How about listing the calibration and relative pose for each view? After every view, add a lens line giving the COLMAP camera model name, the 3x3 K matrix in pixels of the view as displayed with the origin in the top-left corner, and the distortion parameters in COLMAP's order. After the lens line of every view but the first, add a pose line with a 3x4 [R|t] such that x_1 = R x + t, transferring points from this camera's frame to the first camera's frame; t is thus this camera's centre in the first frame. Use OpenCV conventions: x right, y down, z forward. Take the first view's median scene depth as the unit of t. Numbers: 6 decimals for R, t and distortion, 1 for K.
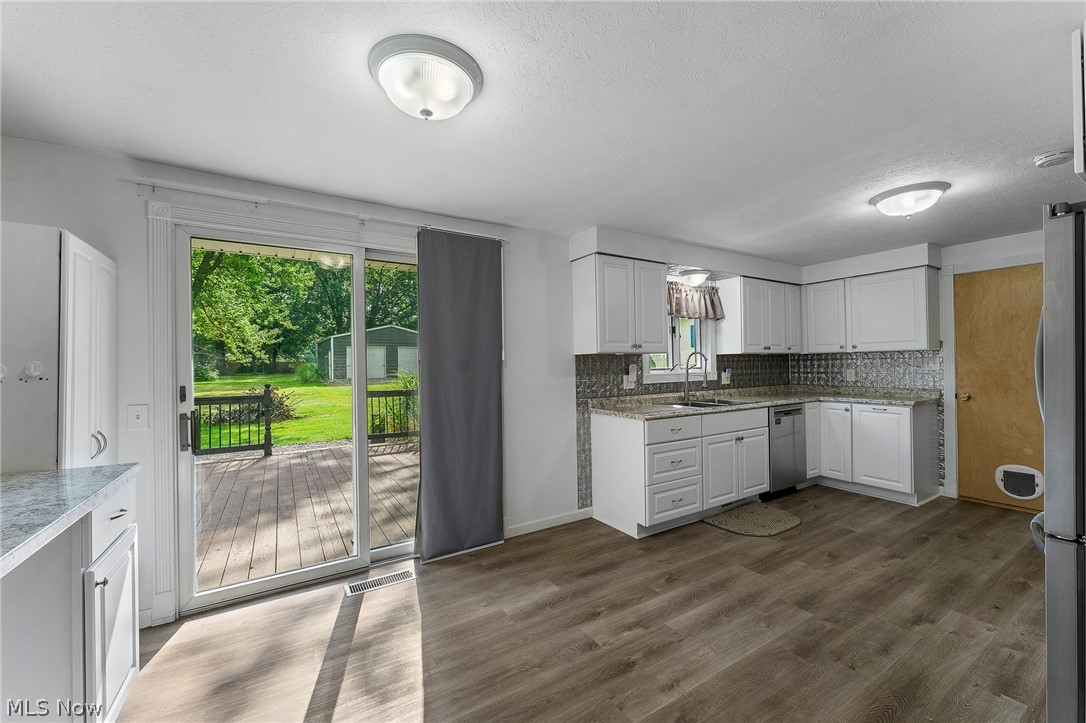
lens RADIAL K [[428.8, 0, 543.0], [0, 428.8, 361.5], [0, 0, 1]] dist [-0.007786, -0.000091]
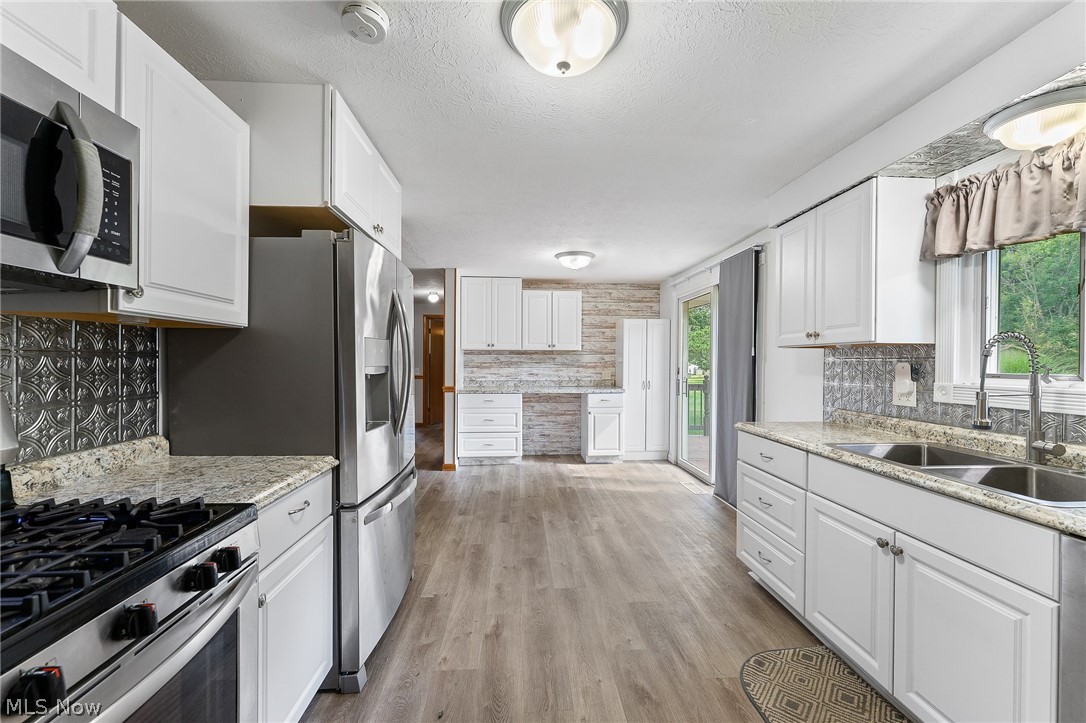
lens RADIAL K [[436.5, 0, 548.7], [0, 436.5, 363.3], [0, 0, 1]] dist [-0.003615, 0.000215]
pose [[-0.463455, 0.018179, -0.885934, 1.563196], [0.008739, 0.999835, 0.015944, -0.008866], [0.886077, -0.000353, -0.463537, 1.444725]]
